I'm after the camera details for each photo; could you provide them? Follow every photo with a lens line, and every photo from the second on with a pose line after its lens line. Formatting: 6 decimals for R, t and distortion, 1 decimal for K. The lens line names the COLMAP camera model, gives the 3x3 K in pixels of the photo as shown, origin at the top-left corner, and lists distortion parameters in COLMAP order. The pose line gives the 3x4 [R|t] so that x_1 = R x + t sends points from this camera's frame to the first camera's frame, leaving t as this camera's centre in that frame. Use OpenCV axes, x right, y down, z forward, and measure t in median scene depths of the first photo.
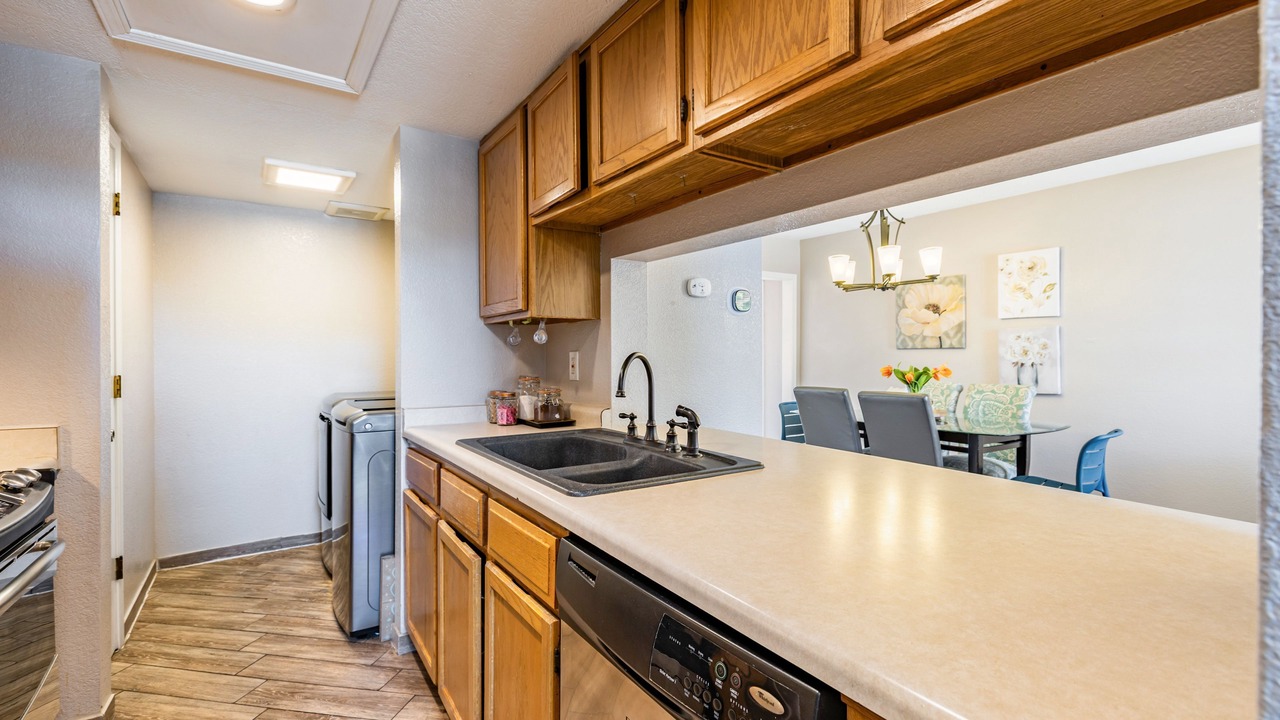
lens RADIAL K [[570.0, 0, 638.9], [0, 570.0, 354.5], [0, 0, 1]] dist [0.000087, -0.000085]
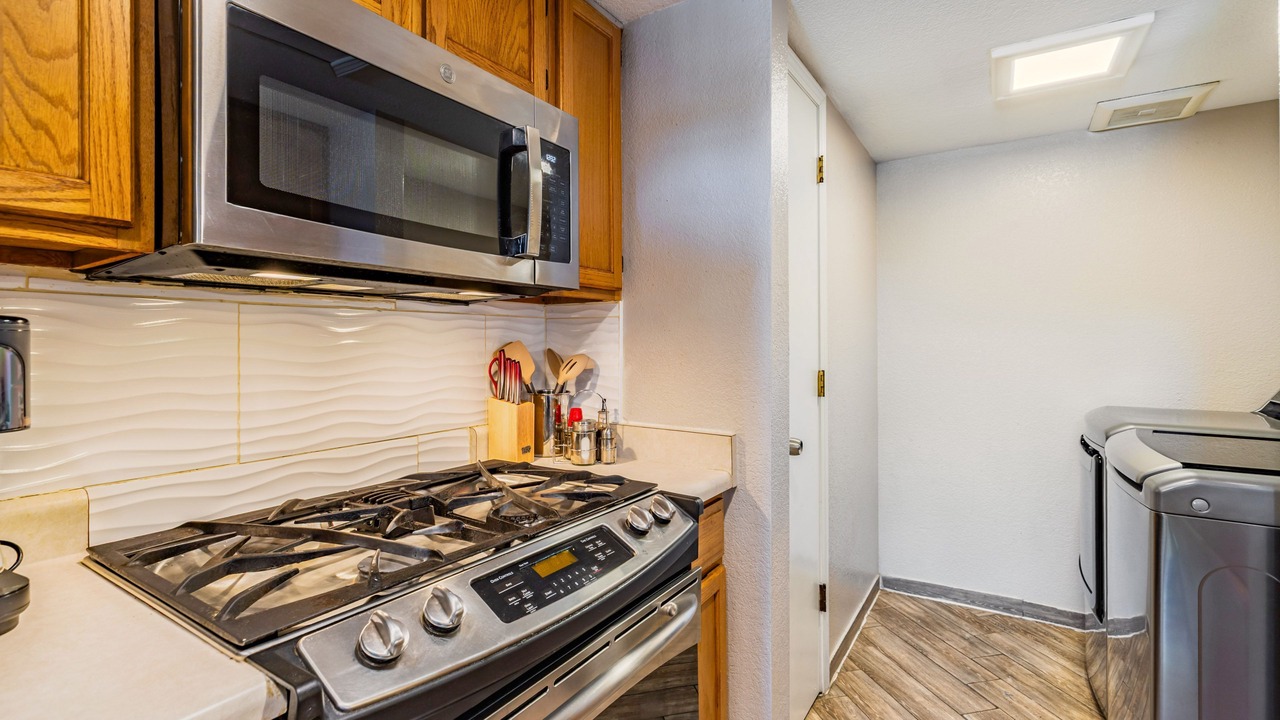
lens RADIAL K [[577.0, 0, 635.9], [0, 577.0, 336.7], [0, 0, 1]] dist [-0.002231, -0.000984]
pose [[0.395095, -0.006472, -0.918617, -0.181103], [-0.002467, 0.999964, -0.008106, -0.004232], [0.918637, 0.005469, 0.395065, 0.315098]]
